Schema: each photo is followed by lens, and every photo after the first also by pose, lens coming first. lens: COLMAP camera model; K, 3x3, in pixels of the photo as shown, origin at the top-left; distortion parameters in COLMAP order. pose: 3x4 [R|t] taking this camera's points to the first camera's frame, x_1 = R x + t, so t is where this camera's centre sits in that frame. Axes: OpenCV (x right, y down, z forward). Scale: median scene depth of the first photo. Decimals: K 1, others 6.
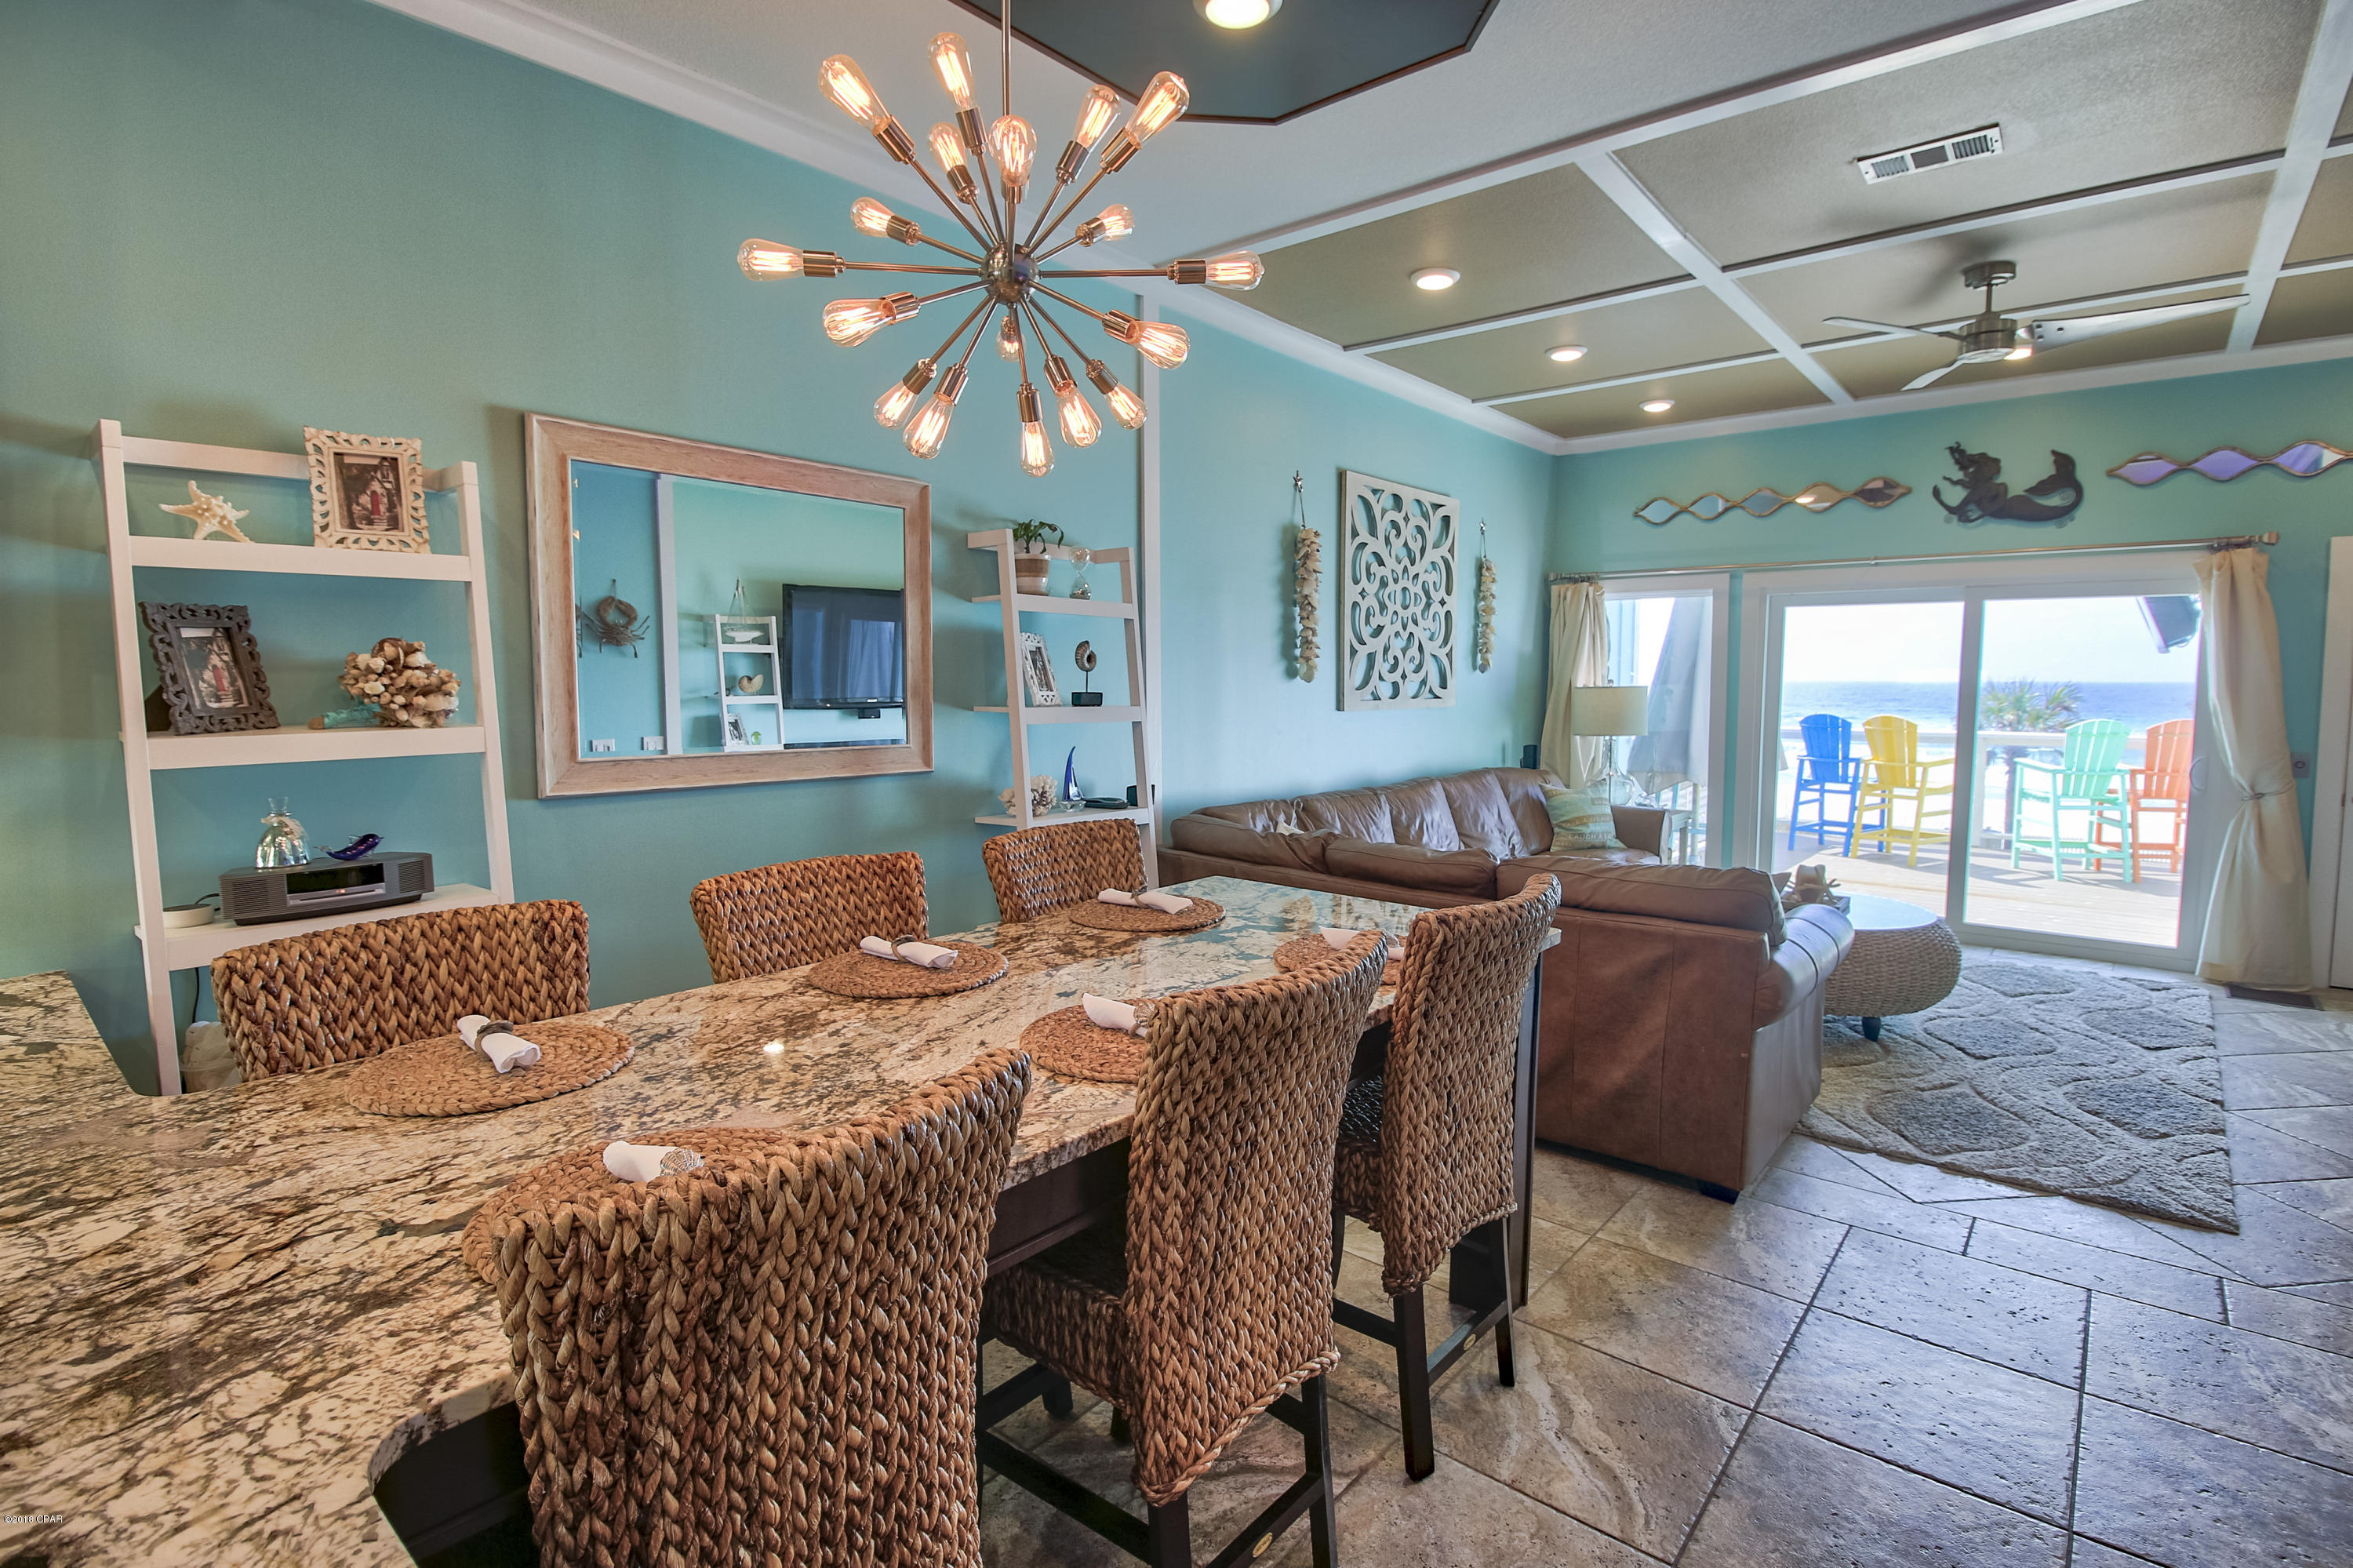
lens RADIAL K [[1131.0, 0, 1158.6], [0, 1131.0, 767.5], [0, 0, 1]] dist [-0.003093, -0.011005]
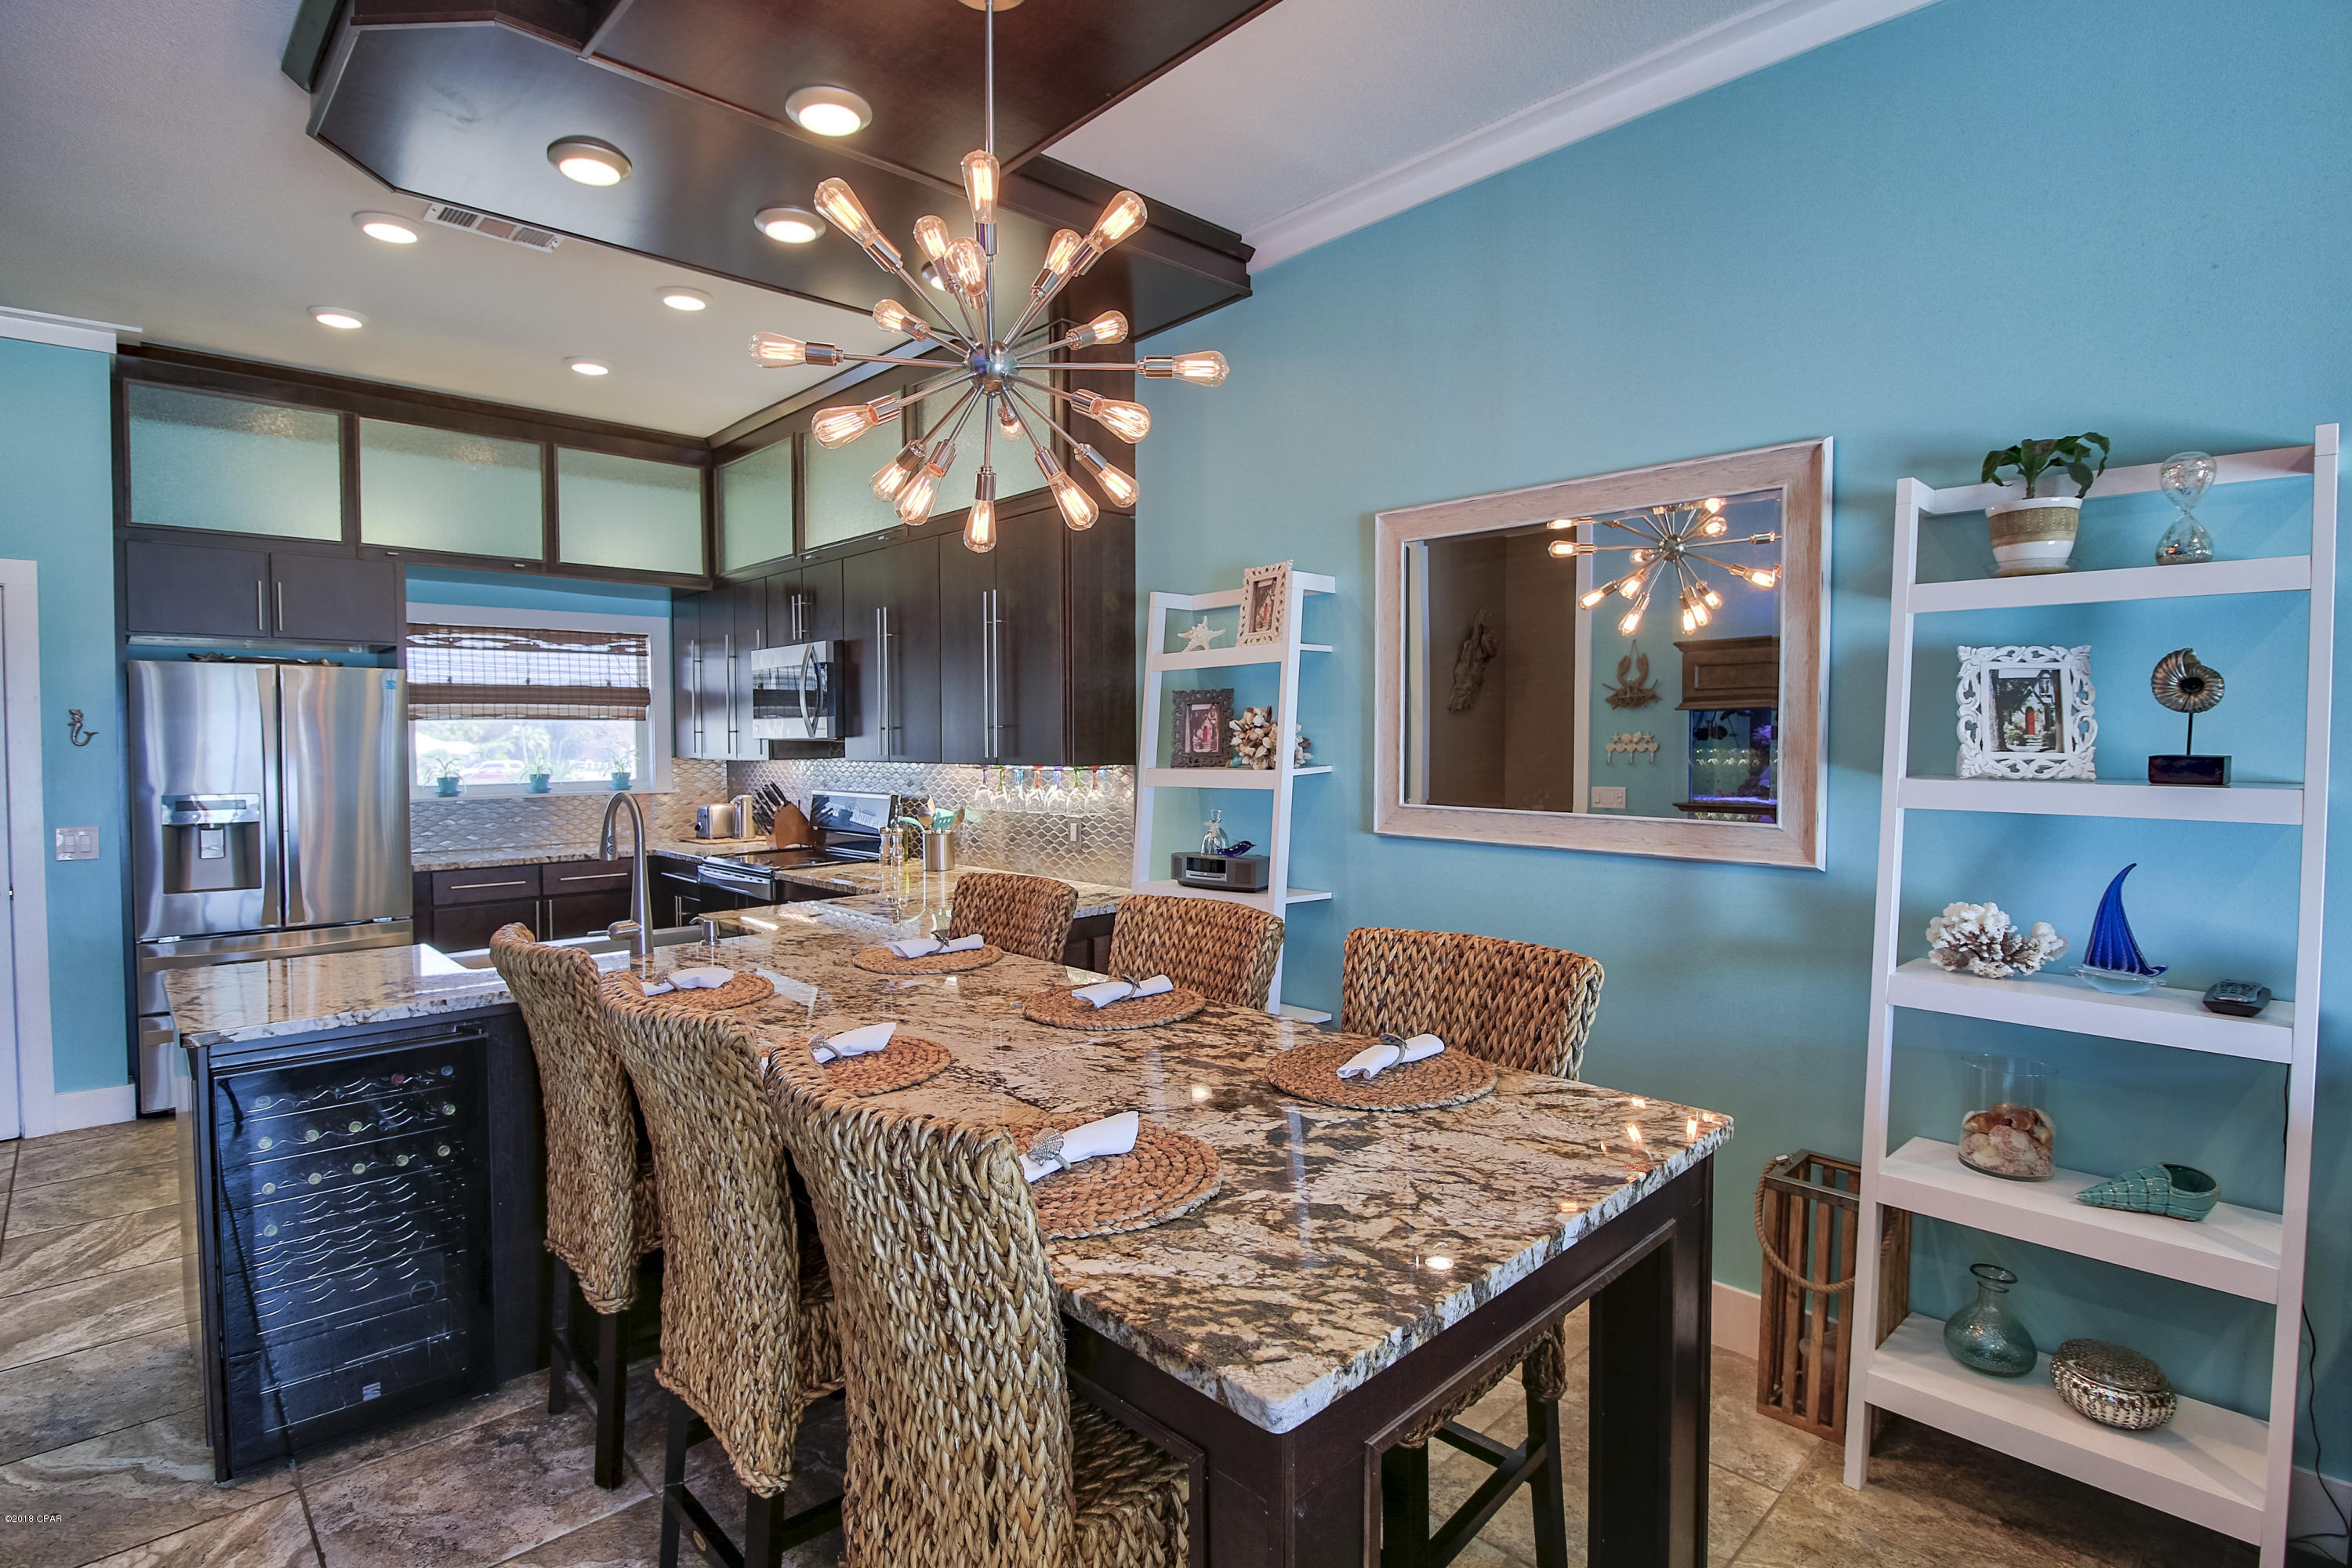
lens RADIAL K [[1144.1, 0, 1176.5], [0, 1144.1, 770.3], [0, 0, 1]] dist [-0.001231, -0.000707]
pose [[-0.097384, 0.031674, -0.994743, 0.309778], [-0.069638, 0.996827, 0.038558, -0.033029], [0.992808, 0.073027, -0.094869, 0.418467]]
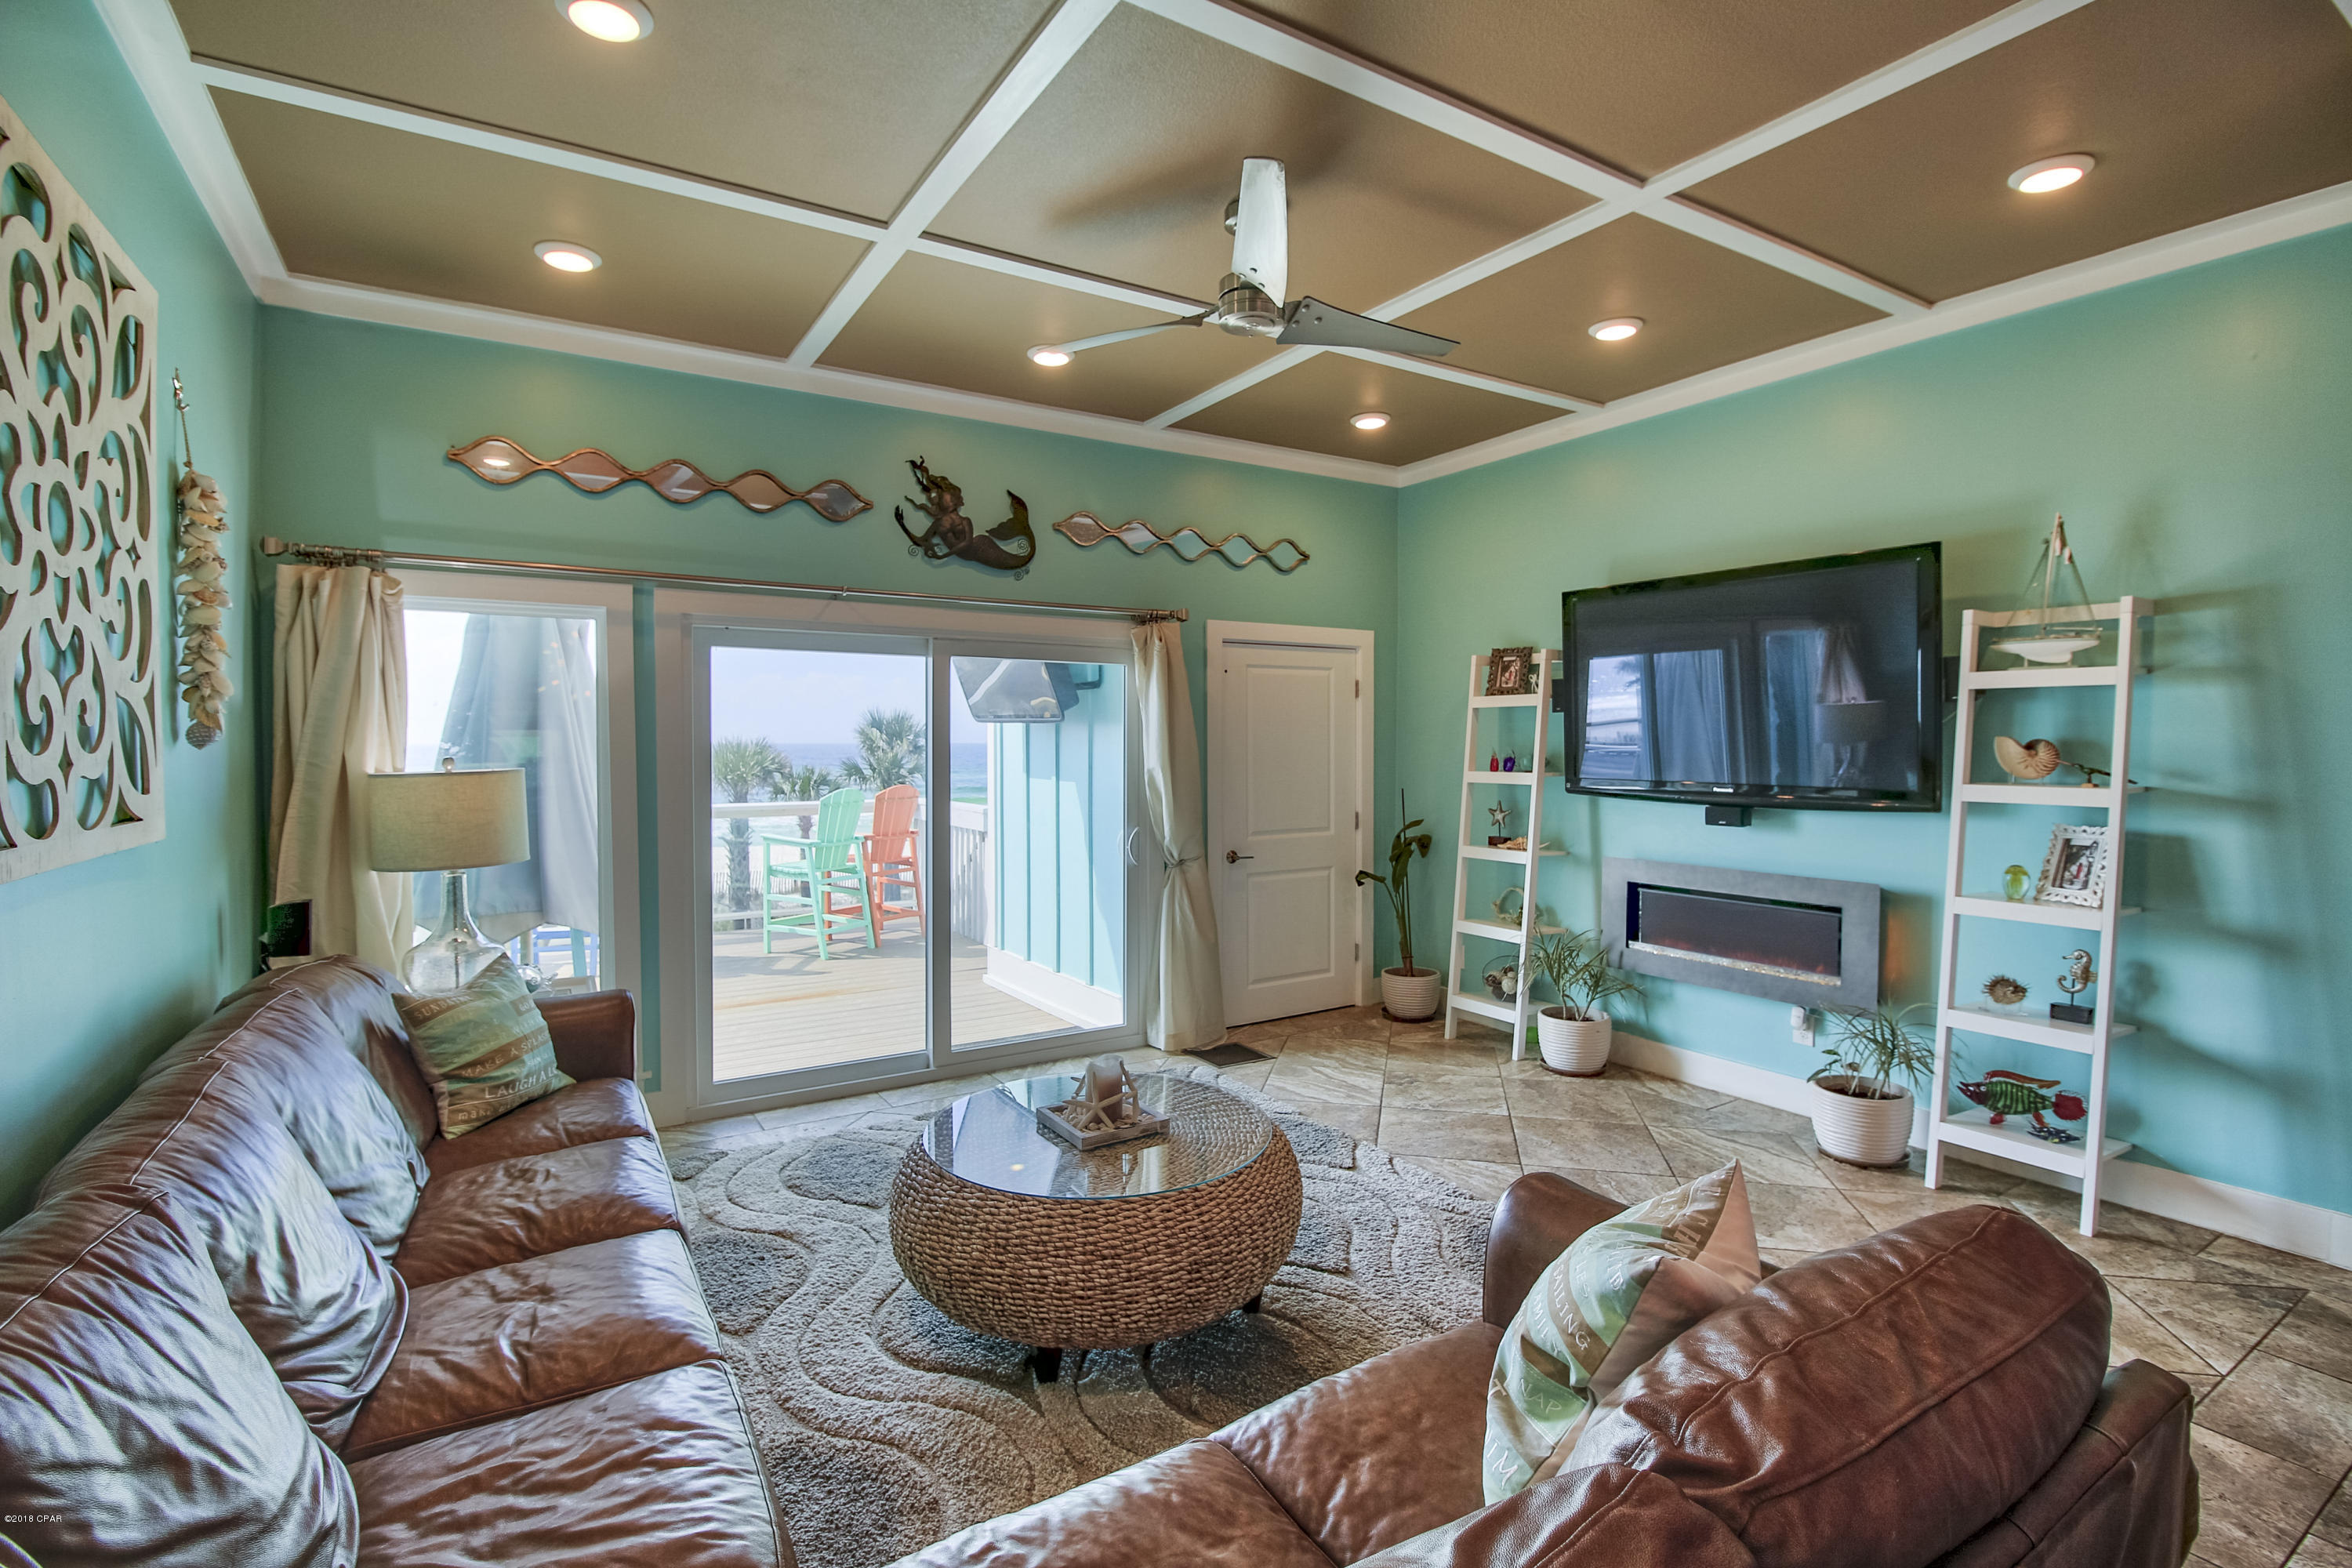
lens RADIAL K [[1090.8, 0, 1185.9], [0, 1090.8, 758.7], [0, 0, 1]] dist [0.000137, -0.009537]
pose [[0.285555, -0.016406, 0.958222, 0.016564], [0.076261, 0.997072, -0.005655, -0.056381], [-0.955323, 0.074690, 0.285970, 0.615280]]
